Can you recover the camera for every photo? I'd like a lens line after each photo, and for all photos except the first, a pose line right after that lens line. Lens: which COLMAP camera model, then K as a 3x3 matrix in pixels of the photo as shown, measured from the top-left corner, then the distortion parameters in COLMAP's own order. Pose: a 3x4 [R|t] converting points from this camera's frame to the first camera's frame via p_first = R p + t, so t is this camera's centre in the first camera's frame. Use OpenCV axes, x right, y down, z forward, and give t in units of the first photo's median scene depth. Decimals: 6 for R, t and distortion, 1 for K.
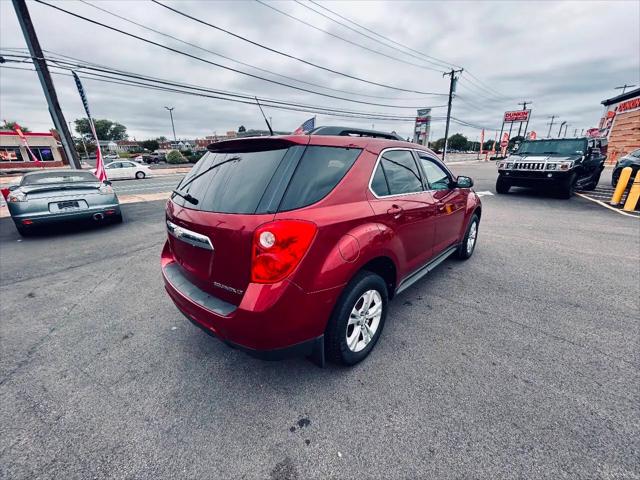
lens RADIAL K [[260.3, 0, 320.0], [0, 260.3, 240.0], [0, 0, 1]] dist [0.000118, 0.000462]
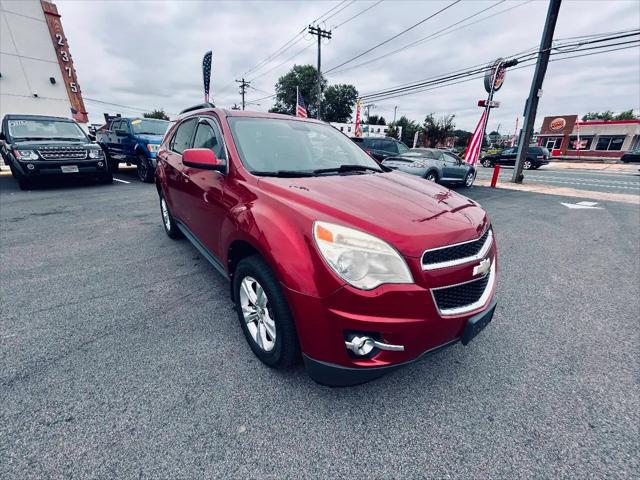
lens RADIAL K [[255.7, 0, 316.7], [0, 255.7, 240.5], [0, 0, 1]] dist [0.000409, -0.000203]
pose [[-0.151425, 0.357231, -0.921659, 1.695368], [-0.320628, 0.864246, 0.387656, -0.570904], [0.935023, 0.354211, -0.016330, 1.995143]]
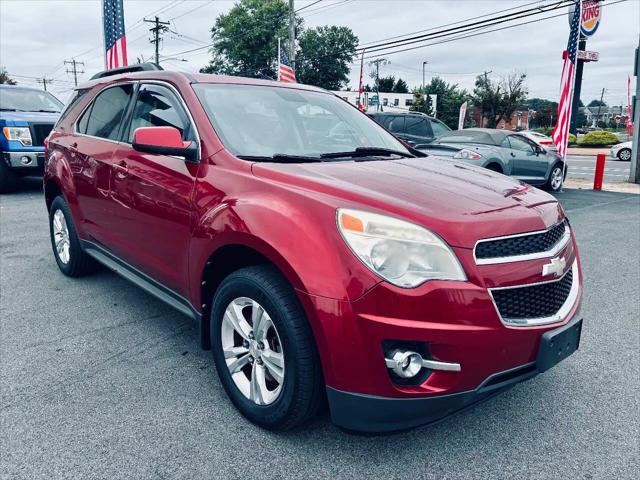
lens RADIAL K [[482.4, 0, 319.8], [0, 482.4, 236.4], [0, 0, 1]] dist [0.083519, -0.101247]
pose [[-0.083023, 0.229157, -0.969842, 2.012071], [-0.309817, 0.919041, 0.243675, -0.538188], [0.947164, 0.320705, -0.005304, 1.954835]]
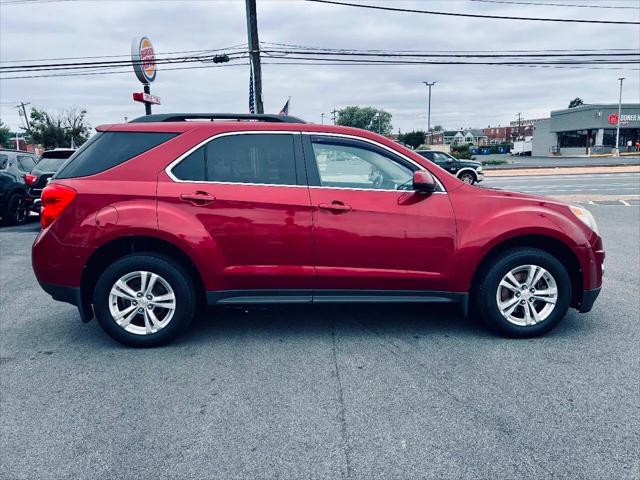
lens RADIAL K [[482.4, 0, 319.8], [0, 482.4, 236.4], [0, 0, 1]] dist [0.083519, -0.101247]
pose [[0.722284, 0.112362, -0.682408, 1.737067], [-0.211159, 0.975427, -0.062888, 0.039856], [0.658572, 0.189519, 0.728262, 0.053914]]
